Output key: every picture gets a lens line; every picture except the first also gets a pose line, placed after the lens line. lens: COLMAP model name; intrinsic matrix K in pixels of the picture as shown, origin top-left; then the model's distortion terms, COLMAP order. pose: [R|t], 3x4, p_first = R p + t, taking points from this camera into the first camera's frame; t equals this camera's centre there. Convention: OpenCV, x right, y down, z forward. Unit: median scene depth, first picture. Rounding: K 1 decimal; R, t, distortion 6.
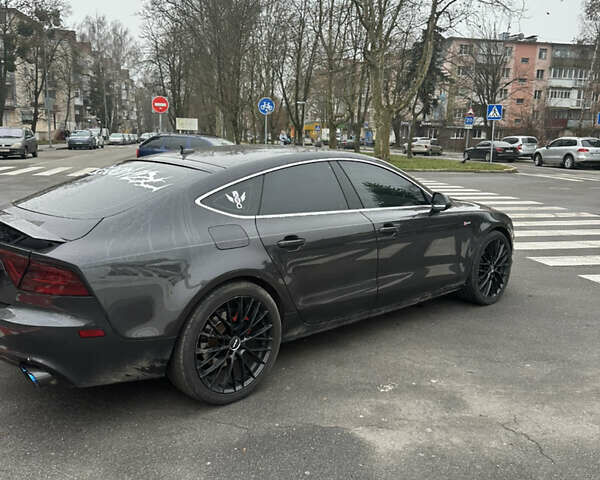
lens RADIAL K [[563.0, 0, 295.6], [0, 563.0, 239.0], [0, 0, 1]] dist [0.116668, -0.196307]
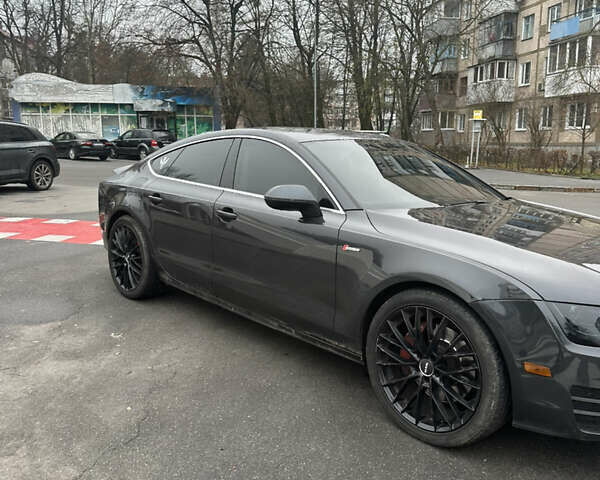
lens RADIAL K [[563.0, 0, 295.6], [0, 563.0, 239.0], [0, 0, 1]] dist [0.116668, -0.196307]
pose [[-0.033136, 0.147137, -0.988561, 0.146084], [-0.201961, 0.967714, 0.150804, -0.018863], [0.978833, 0.204648, -0.002350, 0.156492]]
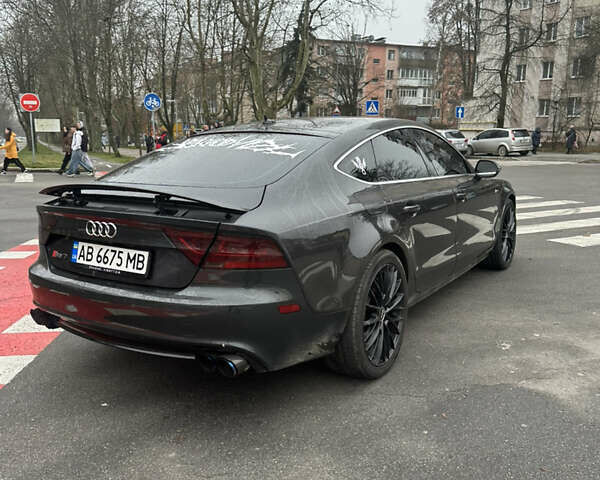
lens RADIAL K [[567.7, 0, 300.0], [0, 567.7, 240.0], [0, 0, 1]] dist [0.120954, -0.235181]
pose [[0.967022, -0.071959, 0.244317, -0.051734], [0.072572, 0.997342, 0.006506, 0.004859], [-0.244136, 0.011439, 0.969674, 0.010907]]
